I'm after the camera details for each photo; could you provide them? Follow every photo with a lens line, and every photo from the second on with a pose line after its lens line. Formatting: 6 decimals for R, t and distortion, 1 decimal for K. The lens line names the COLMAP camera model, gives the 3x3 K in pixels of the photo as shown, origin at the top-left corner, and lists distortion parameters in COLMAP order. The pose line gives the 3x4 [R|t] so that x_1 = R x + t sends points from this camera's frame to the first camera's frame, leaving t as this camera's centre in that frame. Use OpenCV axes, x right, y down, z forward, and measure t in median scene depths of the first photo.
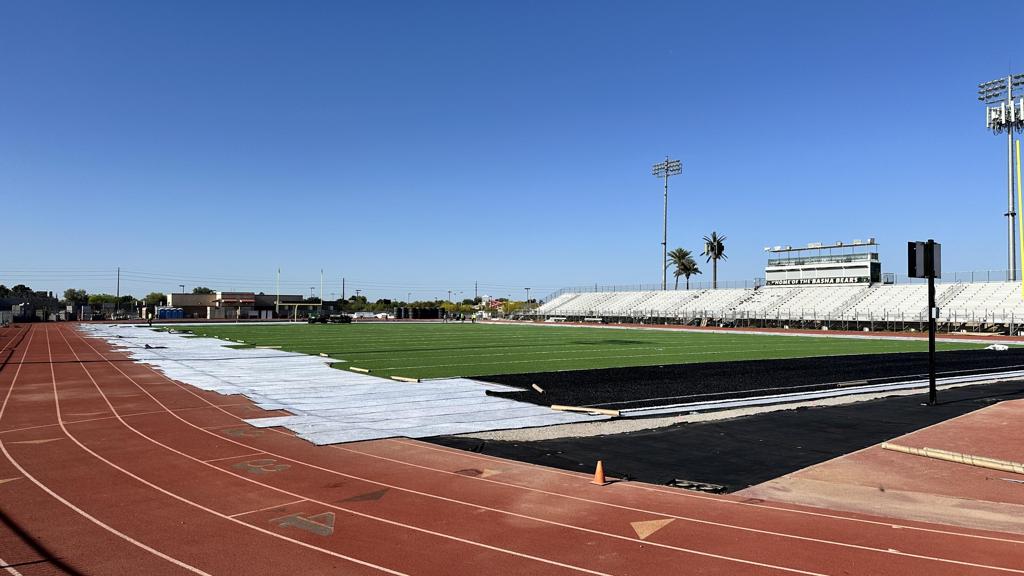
lens RADIAL K [[719.1, 0, 510.1], [0, 719.1, 289.5], [0, 0, 1]] dist [0.039309, -0.029034]
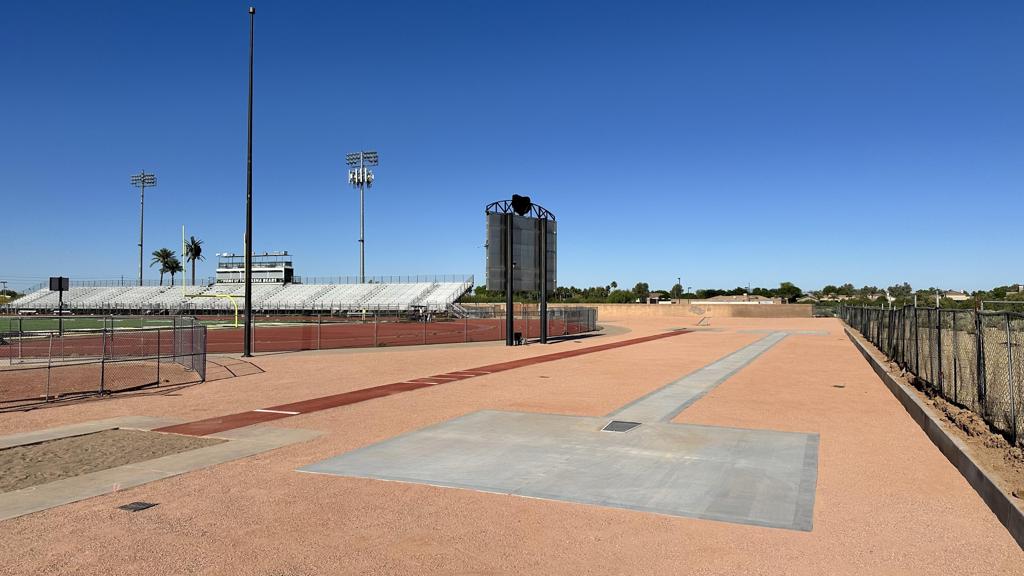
lens RADIAL K [[719.1, 0, 517.7], [0, 719.1, 286.1], [0, 0, 1]] dist [0.039309, -0.029034]
pose [[0.828369, 0.008515, 0.560117, 0.080491], [-0.011883, 0.999927, 0.002372, -0.010241], [-0.560056, -0.008621, 0.828410, -0.375073]]
